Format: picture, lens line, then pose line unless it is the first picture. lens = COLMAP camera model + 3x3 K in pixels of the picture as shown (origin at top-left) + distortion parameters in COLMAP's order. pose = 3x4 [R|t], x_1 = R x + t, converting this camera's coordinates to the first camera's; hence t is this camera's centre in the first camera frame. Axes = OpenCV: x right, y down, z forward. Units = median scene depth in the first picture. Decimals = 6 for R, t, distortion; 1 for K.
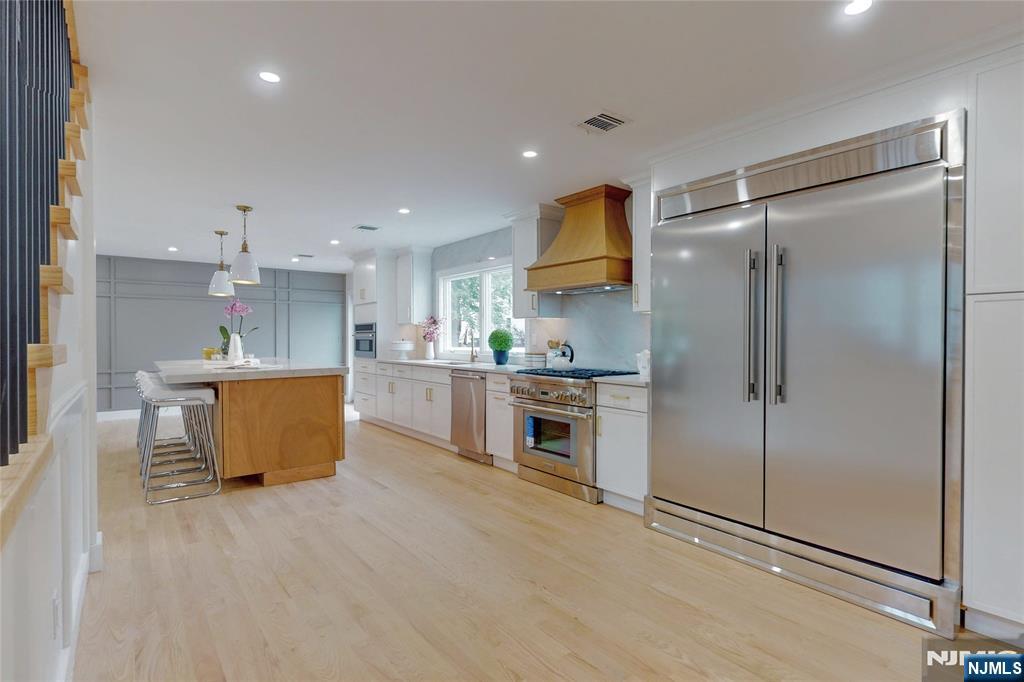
lens RADIAL K [[507.0, 0, 511.3], [0, 507.0, 342.0], [0, 0, 1]] dist [-0.000459, 0.001041]
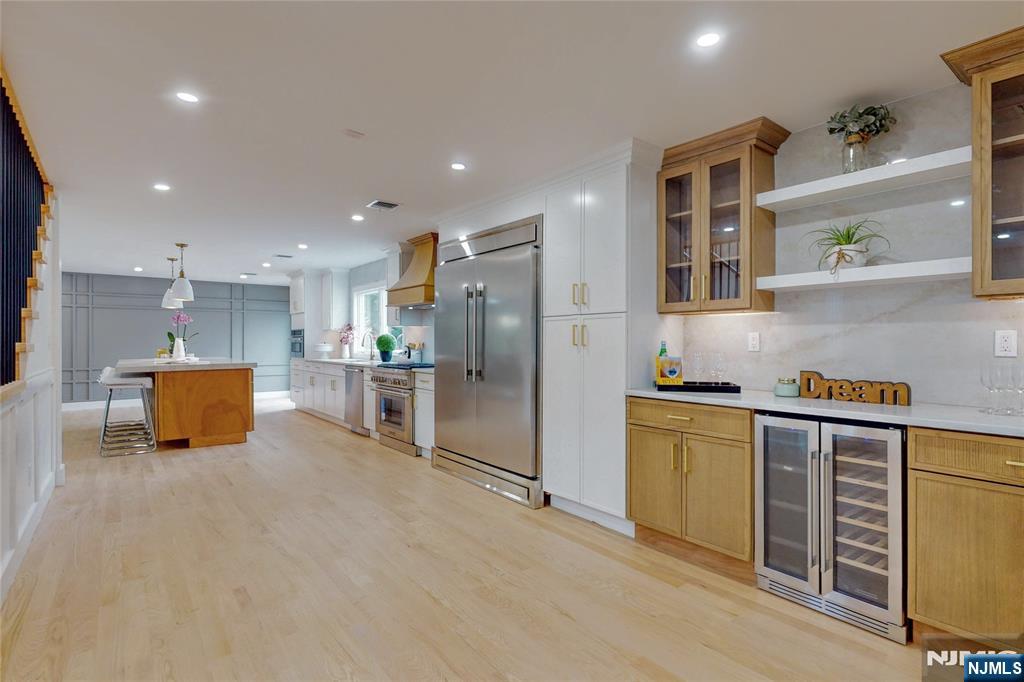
lens RADIAL K [[507.0, 0, 511.4], [0, 507.0, 342.5], [0, 0, 1]] dist [-0.000459, 0.001041]
pose [[0.999978, 0.000643, 0.006533, 0.354065], [-0.000598, 0.999976, -0.006874, 0.004568], [-0.006537, 0.006870, 0.999955, -0.364517]]
